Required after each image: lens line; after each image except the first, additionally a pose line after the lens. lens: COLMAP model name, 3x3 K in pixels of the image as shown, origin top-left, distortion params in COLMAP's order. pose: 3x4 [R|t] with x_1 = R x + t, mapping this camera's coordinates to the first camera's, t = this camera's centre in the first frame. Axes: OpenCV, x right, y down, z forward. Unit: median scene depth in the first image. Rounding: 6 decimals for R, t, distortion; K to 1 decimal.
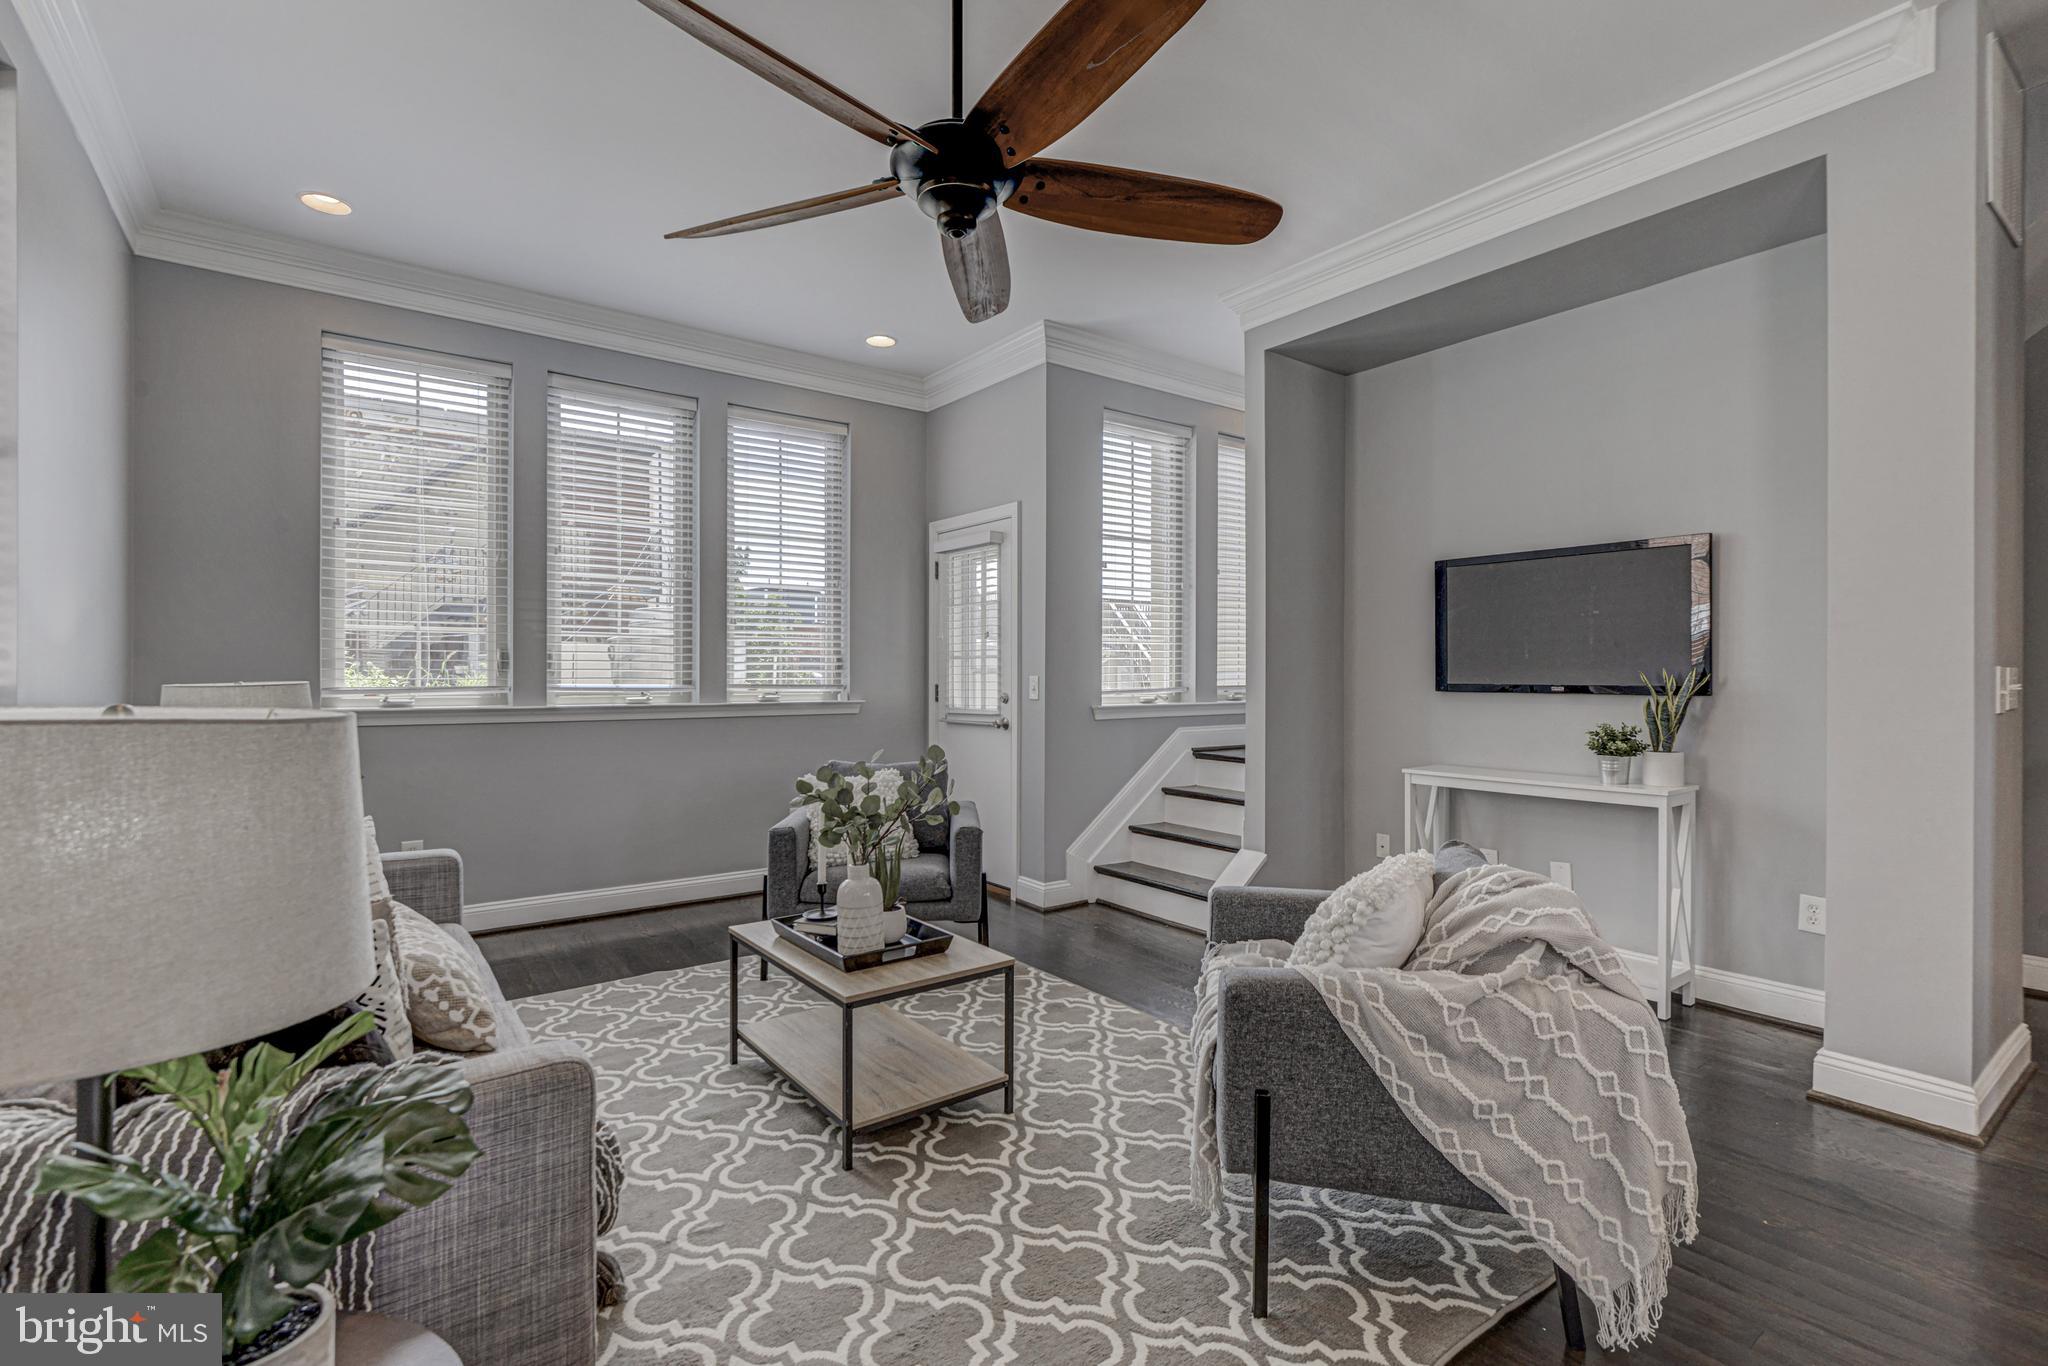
lens RADIAL K [[939.2, 0, 1032.3], [0, 939.2, 679.7], [0, 0, 1]] dist [-0.001208, -0.000449]
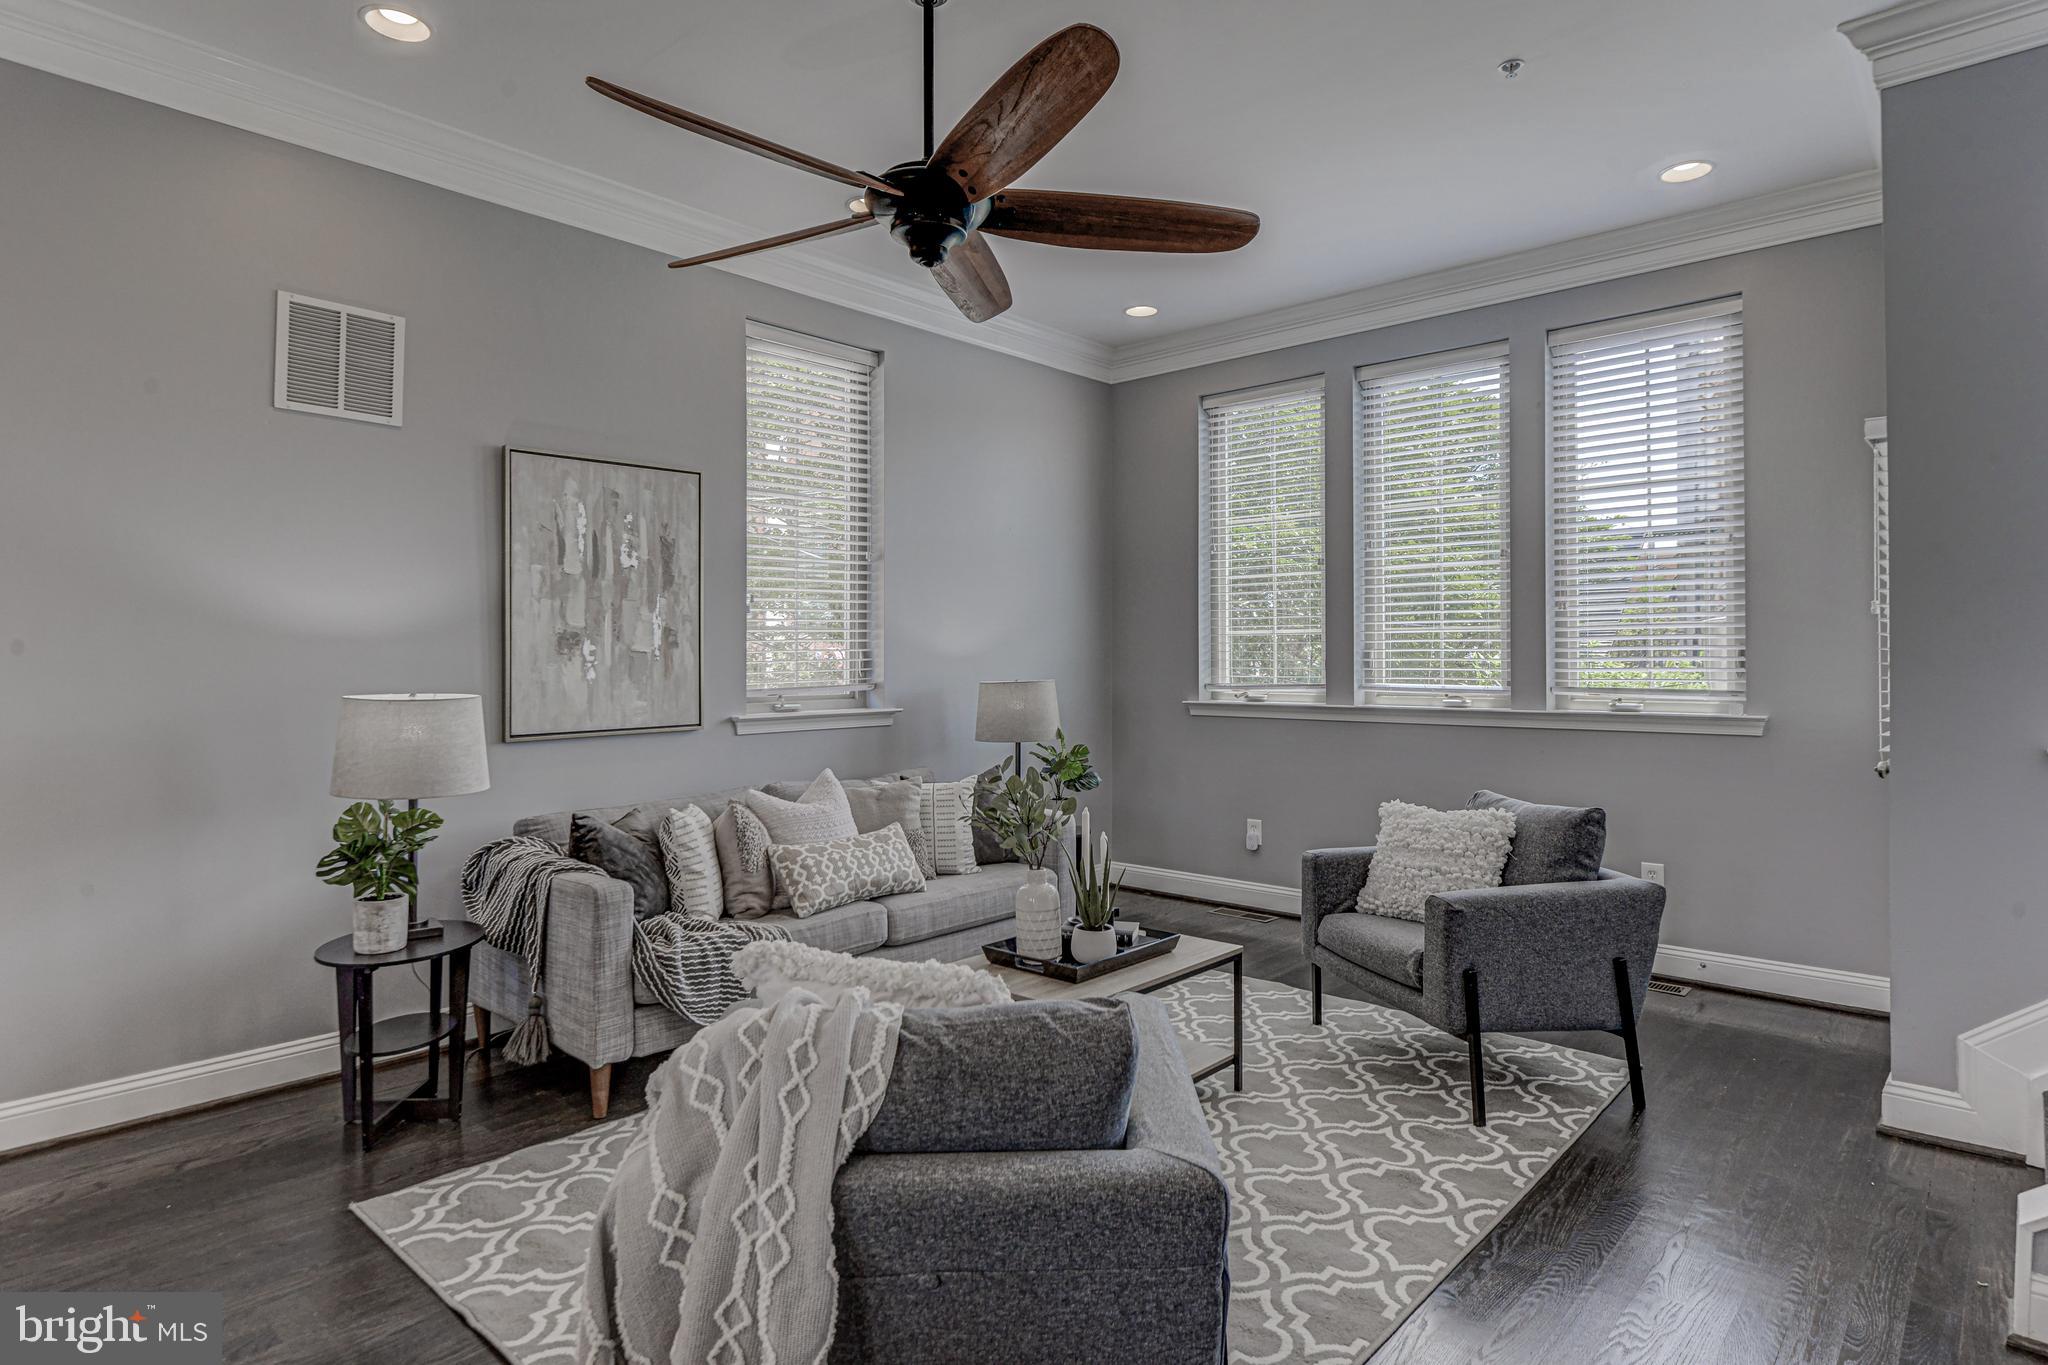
lens RADIAL K [[1084.8, 0, 1014.6], [0, 1084.8, 643.5], [0, 0, 1]] dist [-0.006645, -0.005502]
pose [[0.166538, -0.020749, -0.985817, 0.597220], [-0.003012, 0.999763, -0.021551, -0.012132], [0.986030, 0.006558, 0.166436, 0.491986]]
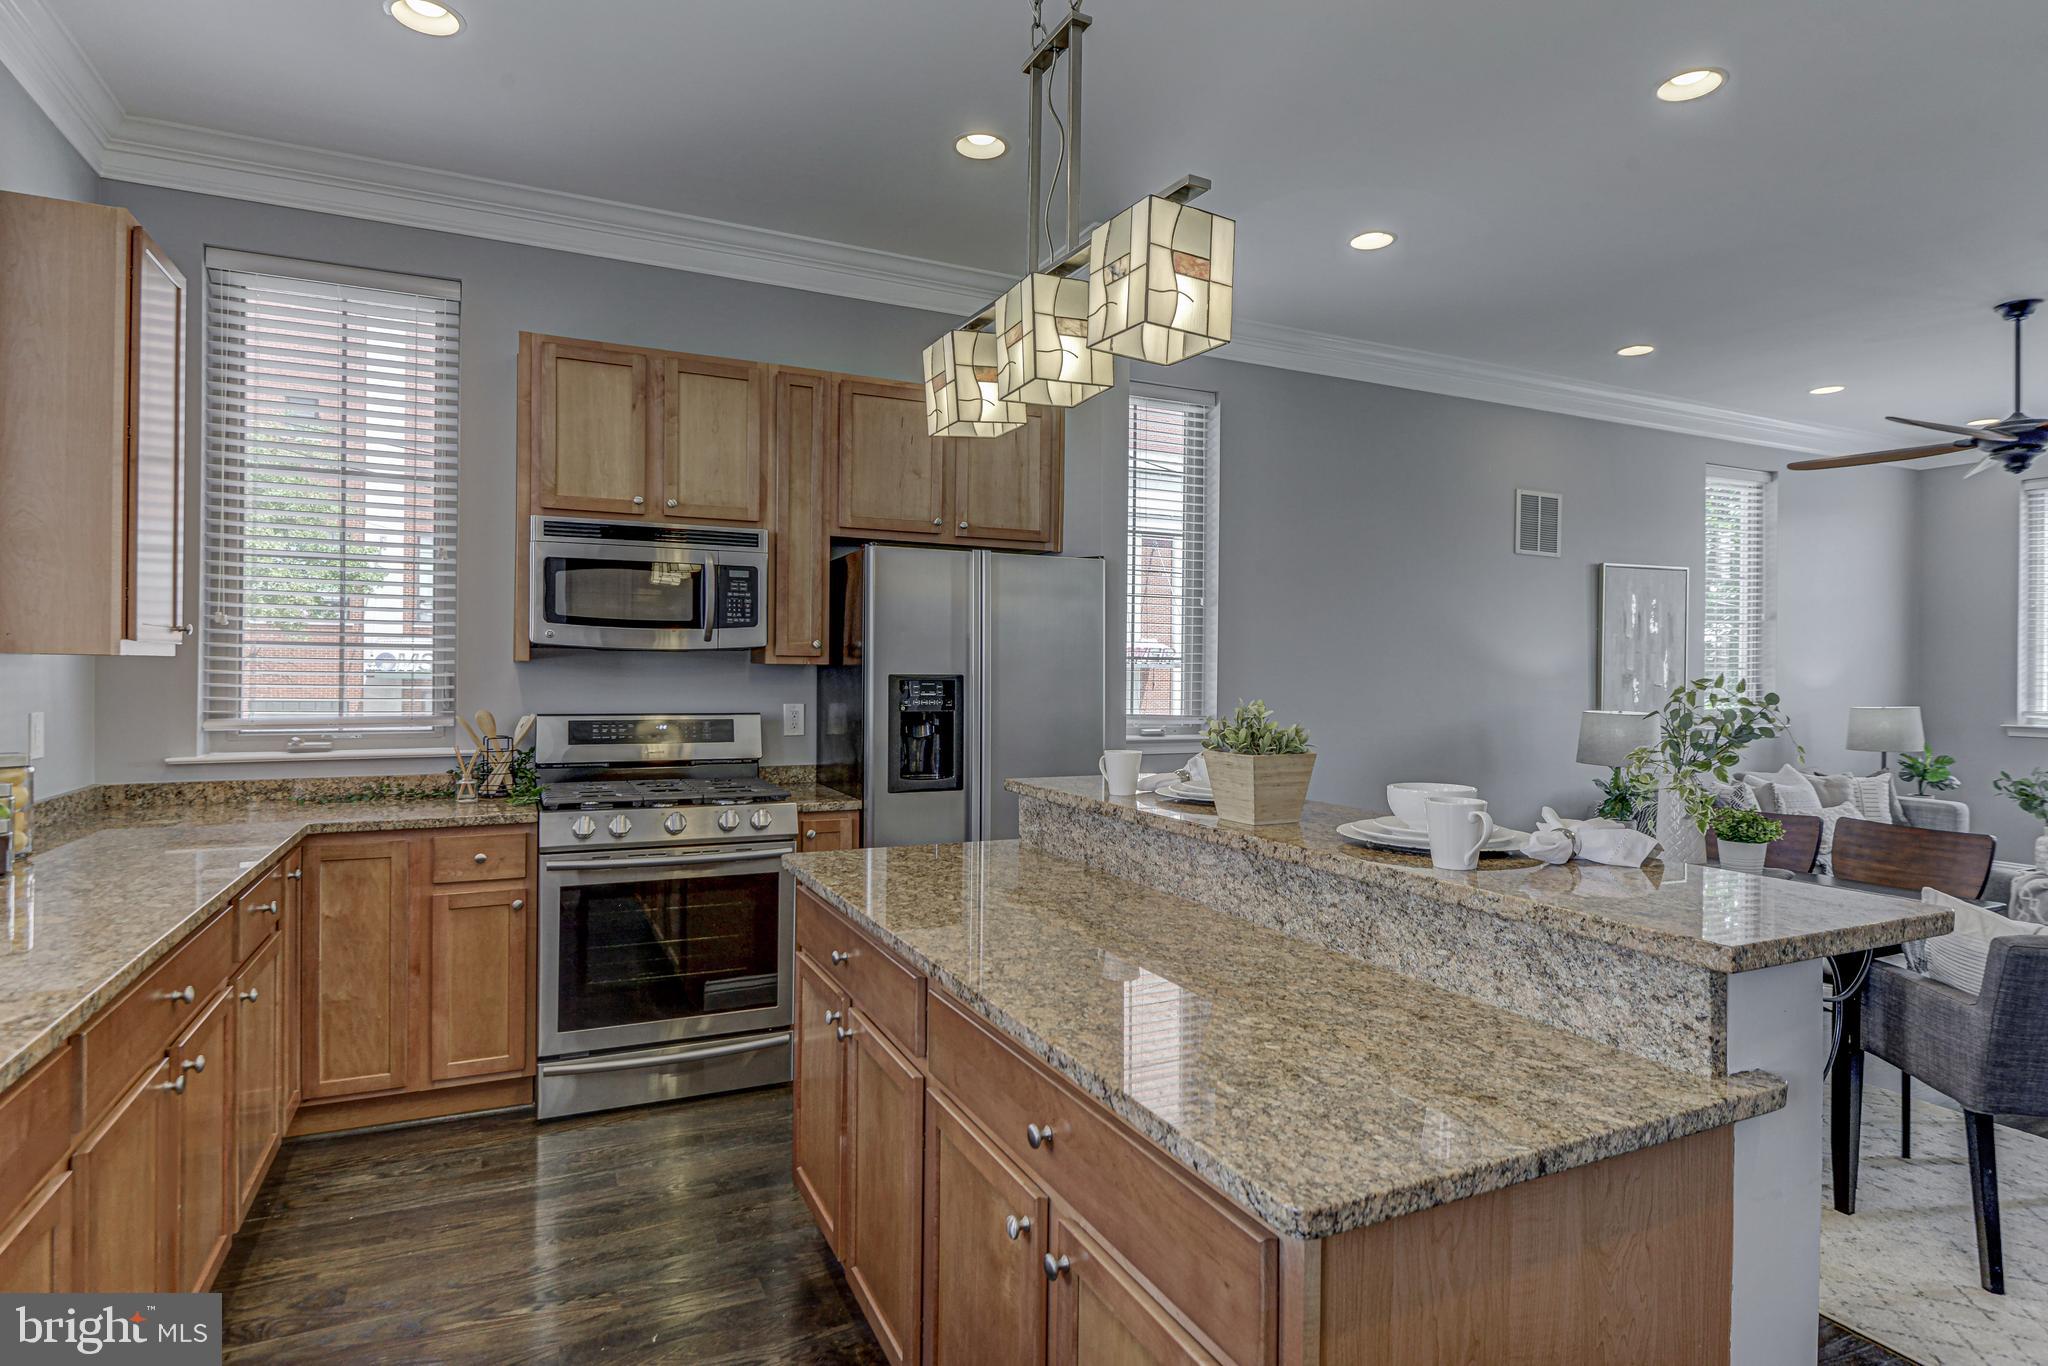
lens RADIAL K [[1084.8, 0, 997.8], [0, 1084.8, 666.4], [0, 0, 1]] dist [-0.006645, -0.005502]
pose [[-0.211277, -0.008117, -0.977393, 1.283662], [-0.013126, 0.999899, -0.005466, -0.031801], [0.977338, 0.011675, -0.211362, -0.268455]]
